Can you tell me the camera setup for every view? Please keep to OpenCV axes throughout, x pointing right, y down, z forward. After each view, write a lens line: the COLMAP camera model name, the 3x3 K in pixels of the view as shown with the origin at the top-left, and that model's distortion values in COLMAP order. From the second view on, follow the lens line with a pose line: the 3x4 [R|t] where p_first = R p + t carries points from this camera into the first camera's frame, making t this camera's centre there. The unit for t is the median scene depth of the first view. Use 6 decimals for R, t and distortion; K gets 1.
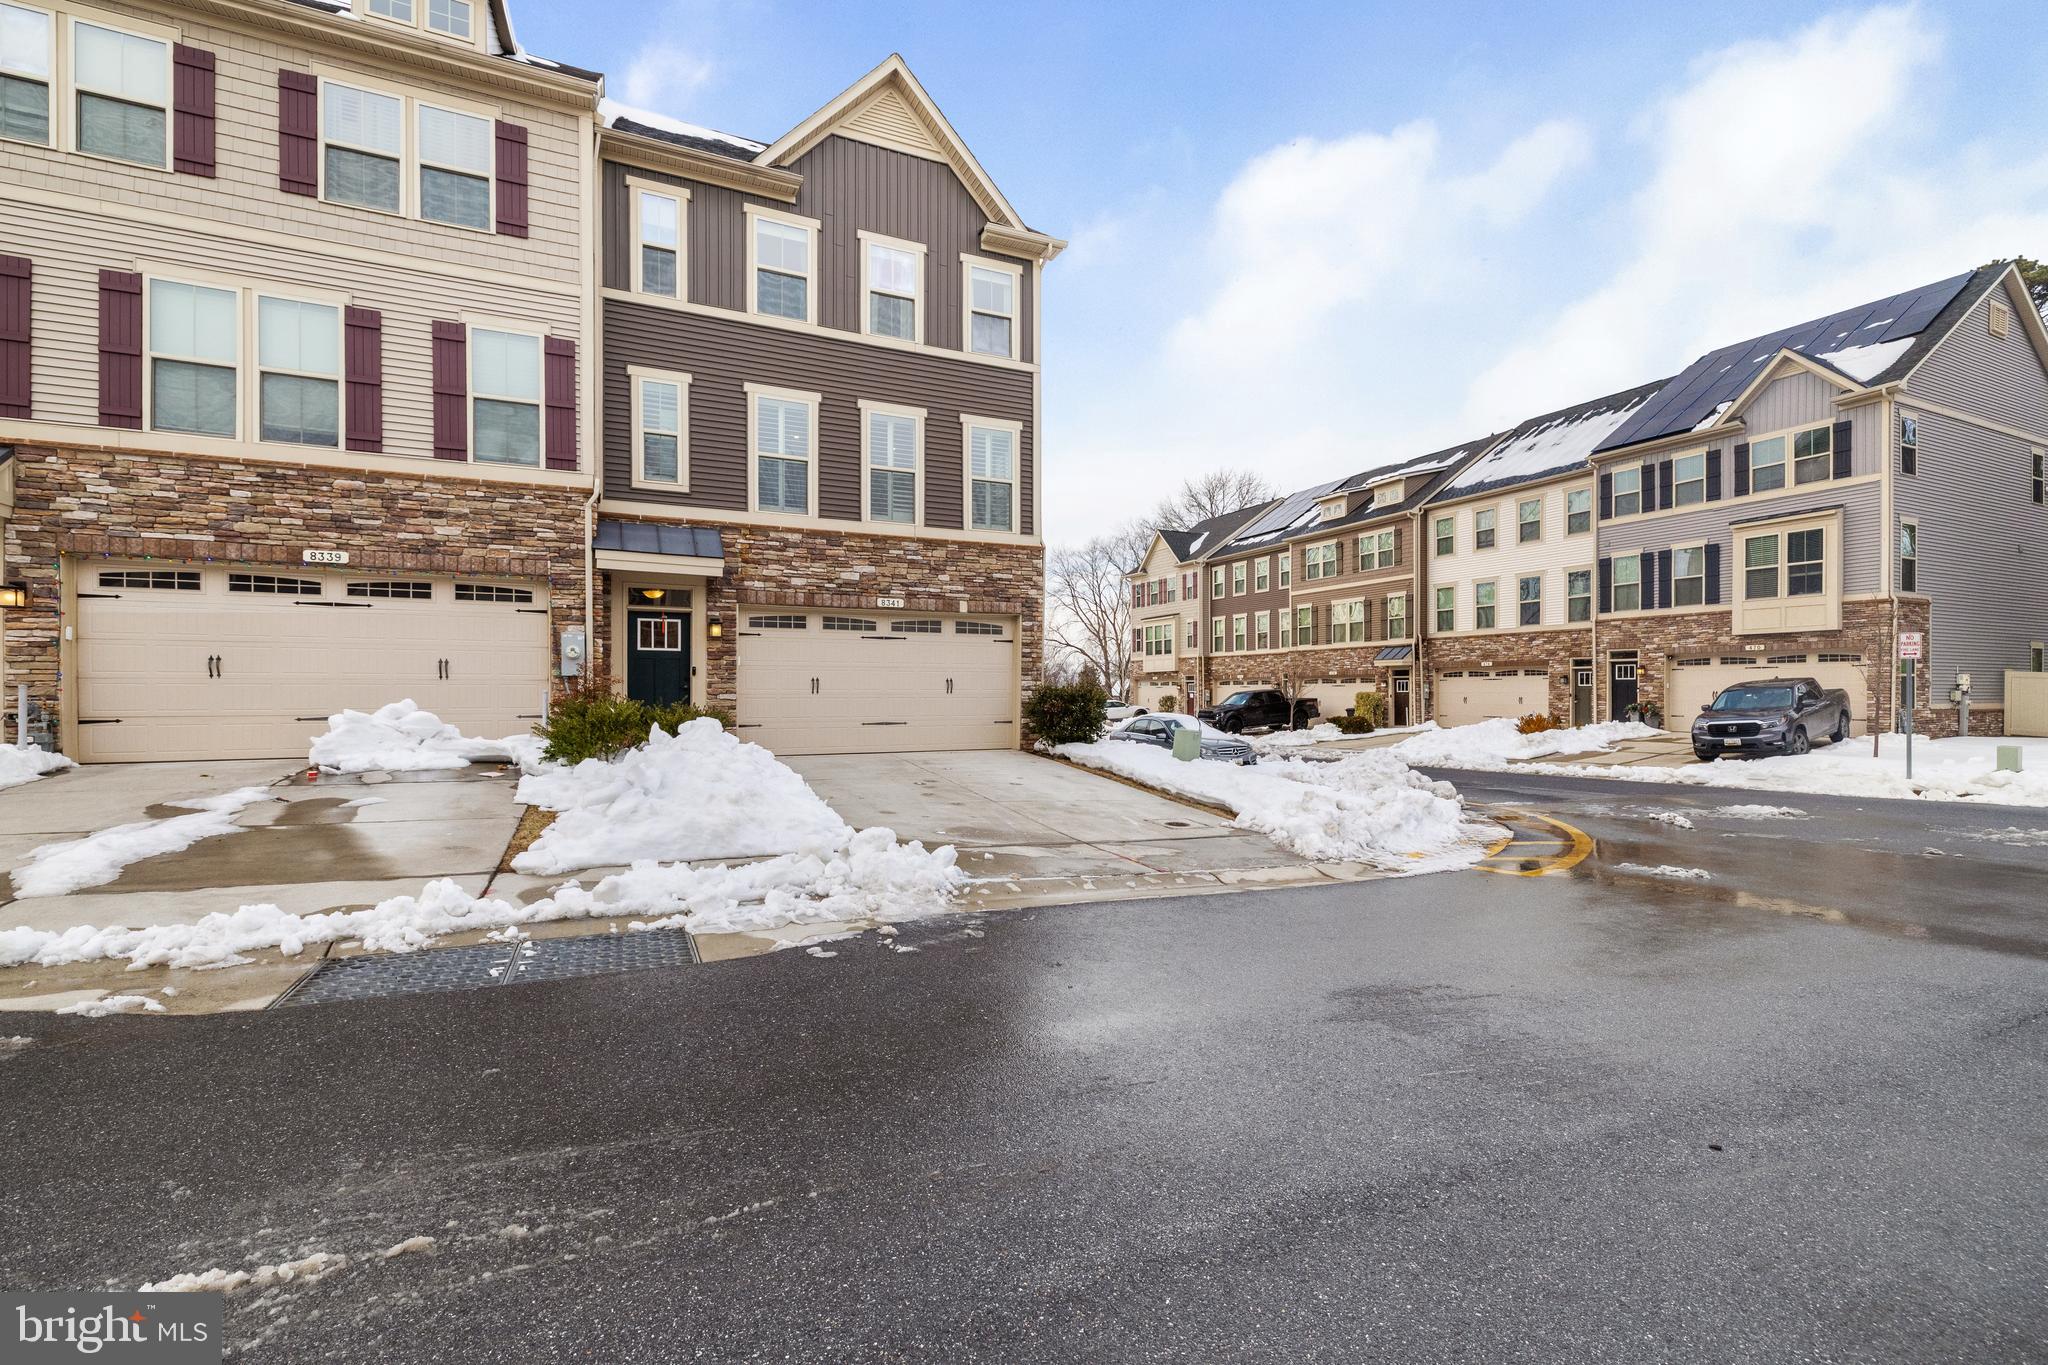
lens RADIAL K [[864.9, 0, 1020.2], [0, 864.9, 690.1], [0, 0, 1]] dist [0.000782, 0.000633]
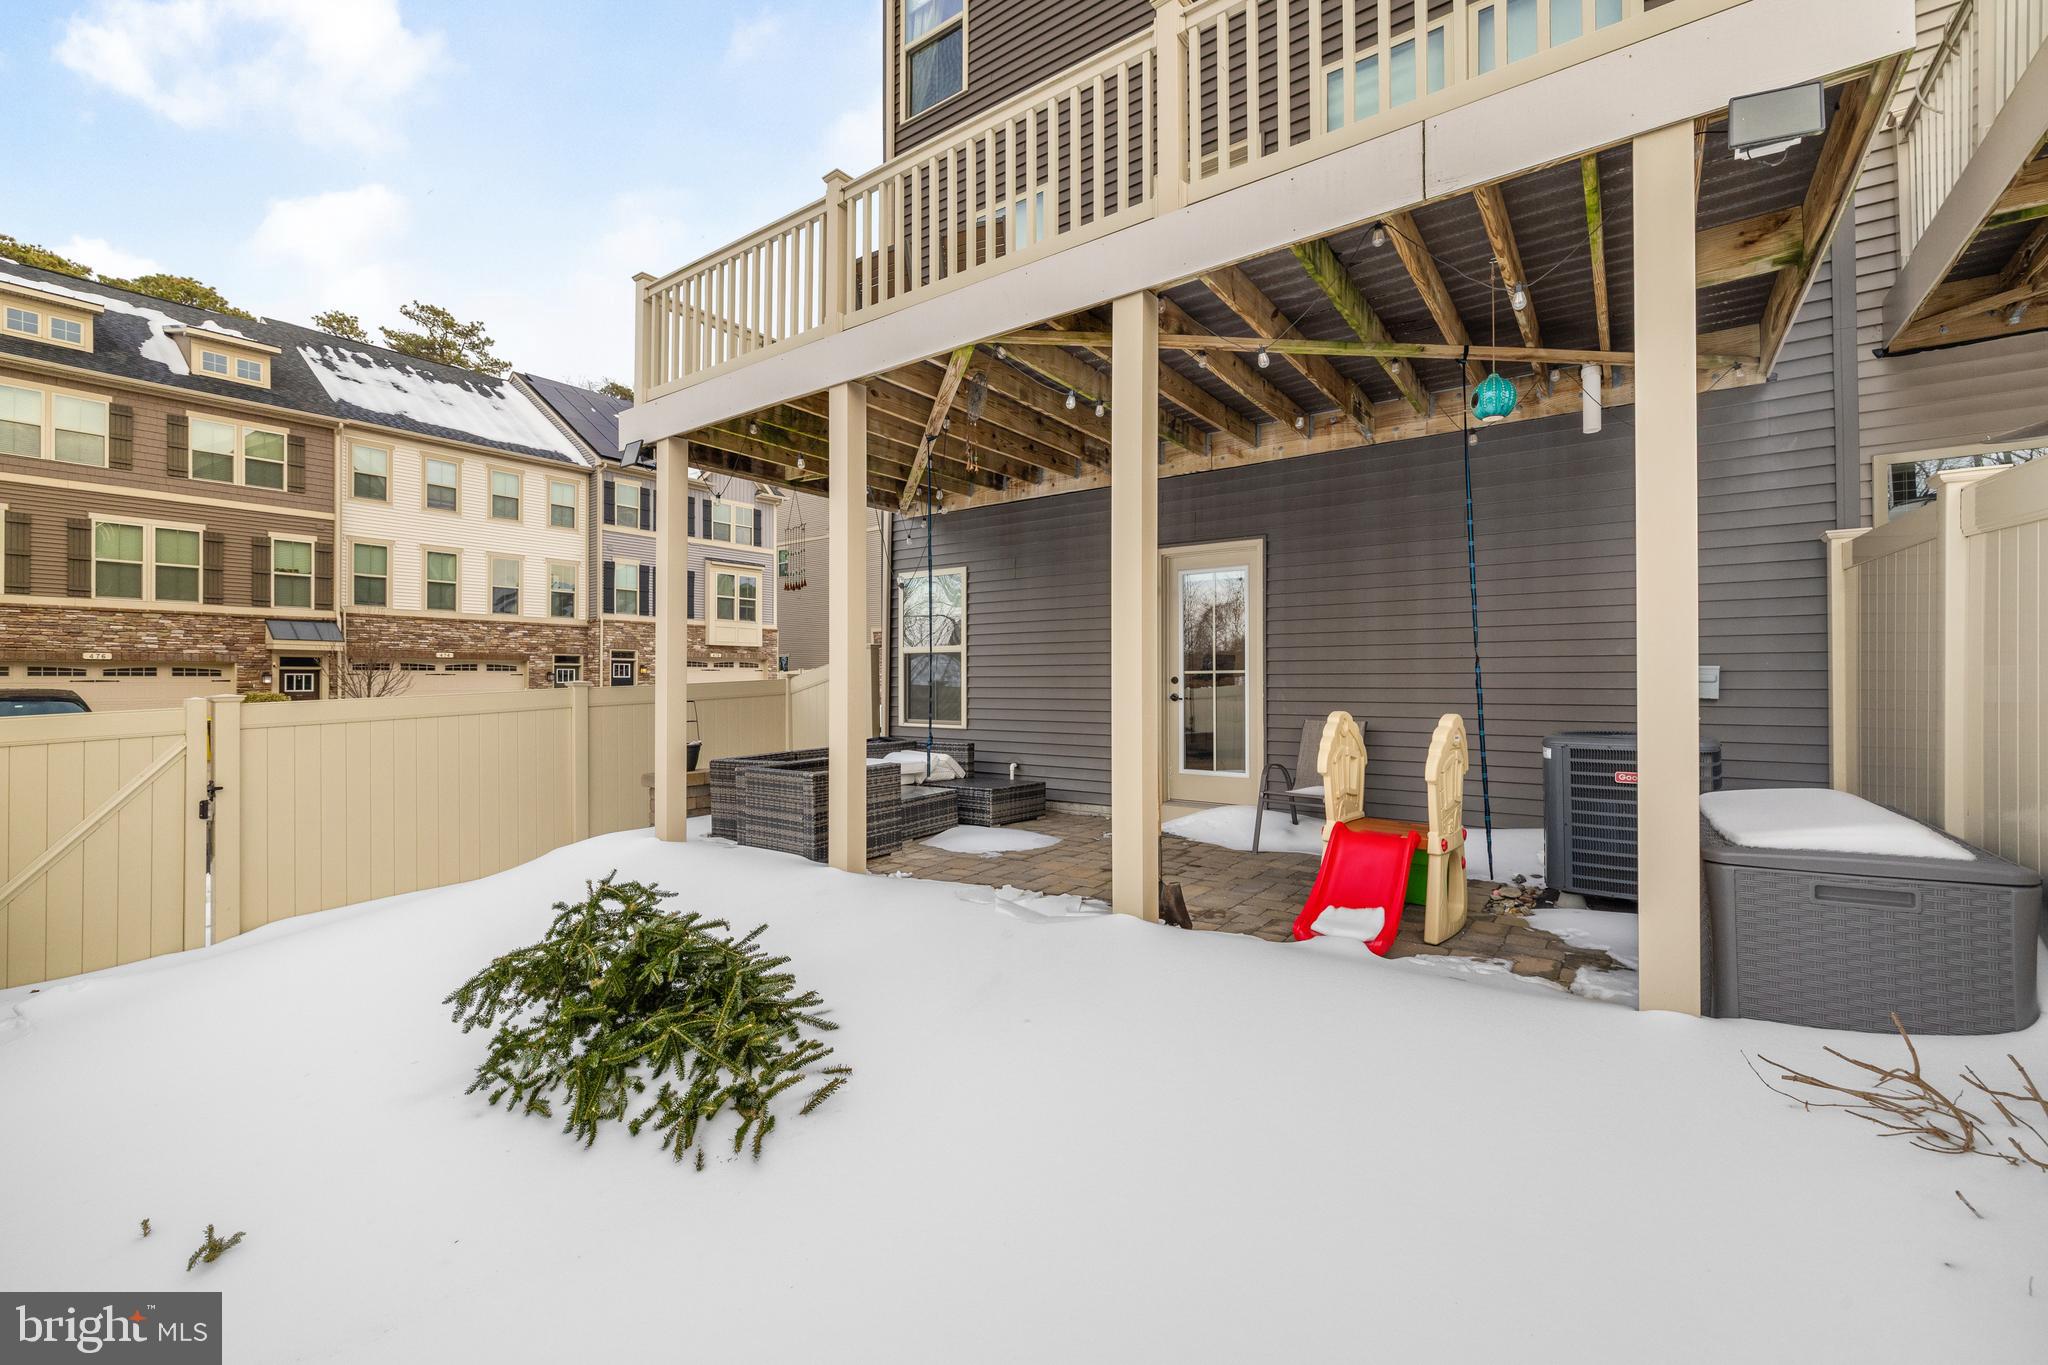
lens RADIAL K [[864.9, 0, 1020.8], [0, 864.9, 679.1], [0, 0, 1]] dist [0.000782, 0.000633]
pose [[-0.479709, 0.004895, 0.877414, -0.445030], [0.000339, 0.999985, -0.005394, -0.003584], [-0.877427, -0.002290, -0.479704, 0.976932]]
